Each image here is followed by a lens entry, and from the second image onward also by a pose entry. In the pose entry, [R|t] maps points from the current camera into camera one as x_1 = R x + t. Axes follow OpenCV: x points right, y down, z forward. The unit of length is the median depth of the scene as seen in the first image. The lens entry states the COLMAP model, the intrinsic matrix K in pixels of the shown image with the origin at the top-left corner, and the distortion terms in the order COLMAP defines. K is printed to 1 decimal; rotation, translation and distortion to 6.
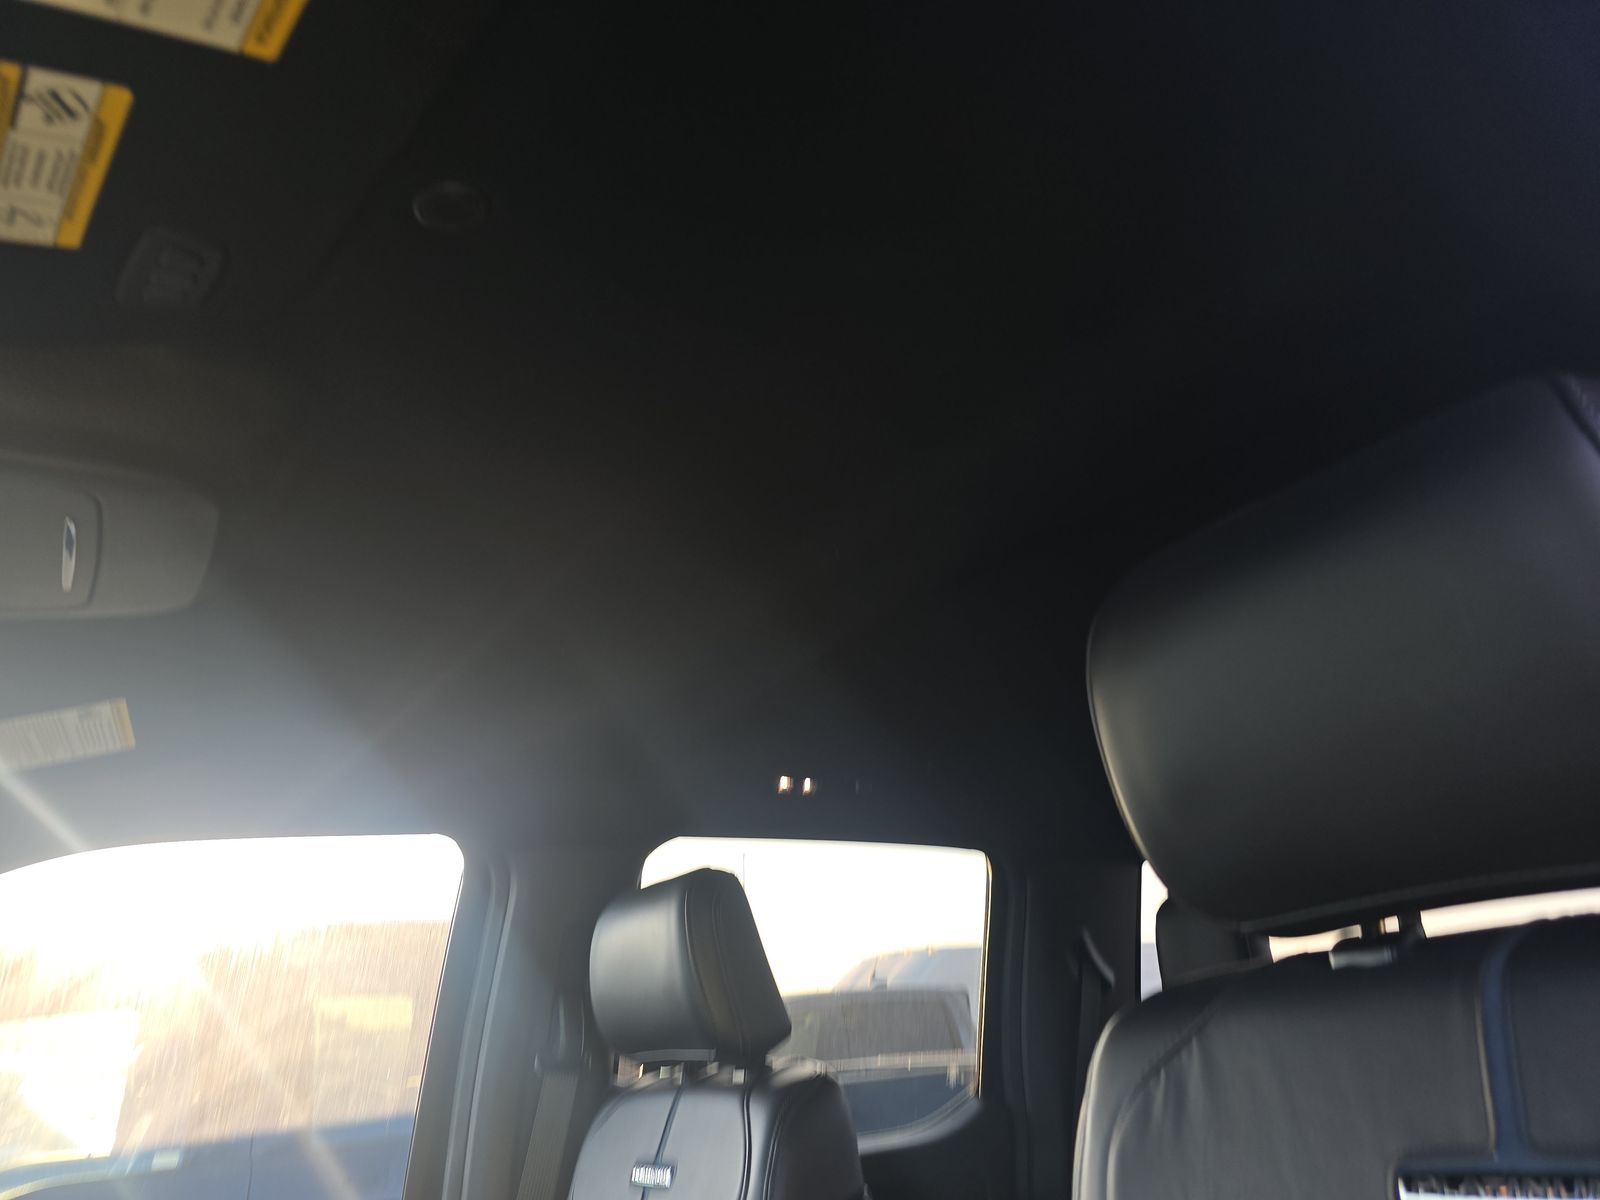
lens RADIAL K [[1096.1, 0, 800.0], [0, 1096.1, 600.0], [0, 0, 1]] dist [0.041411, -0.047086]
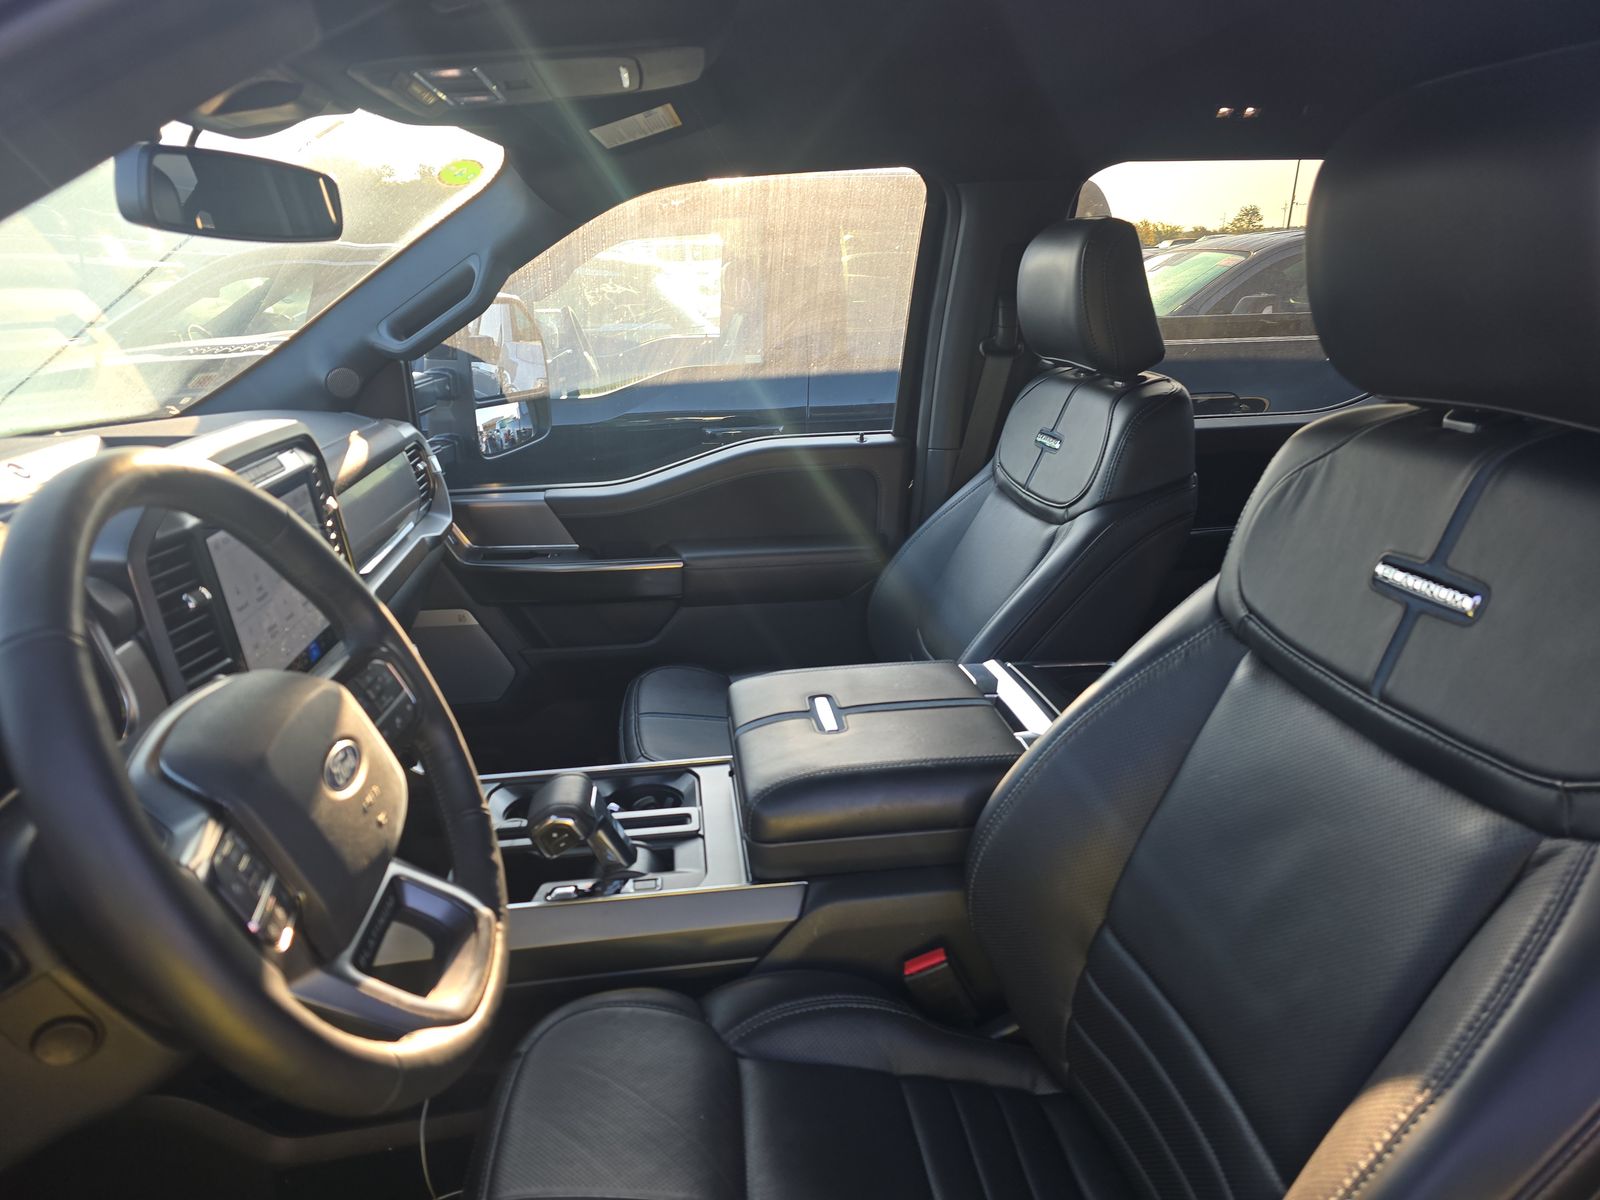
lens RADIAL K [[1096.1, 0, 800.0], [0, 1096.1, 600.0], [0, 0, 1]] dist [0.041411, -0.047086]
pose [[0.900398, 0.190624, -0.391082, 0.152382], [0.104188, 0.778271, 0.619224, -0.202564], [0.422407, -0.598295, 0.680894, -0.194387]]
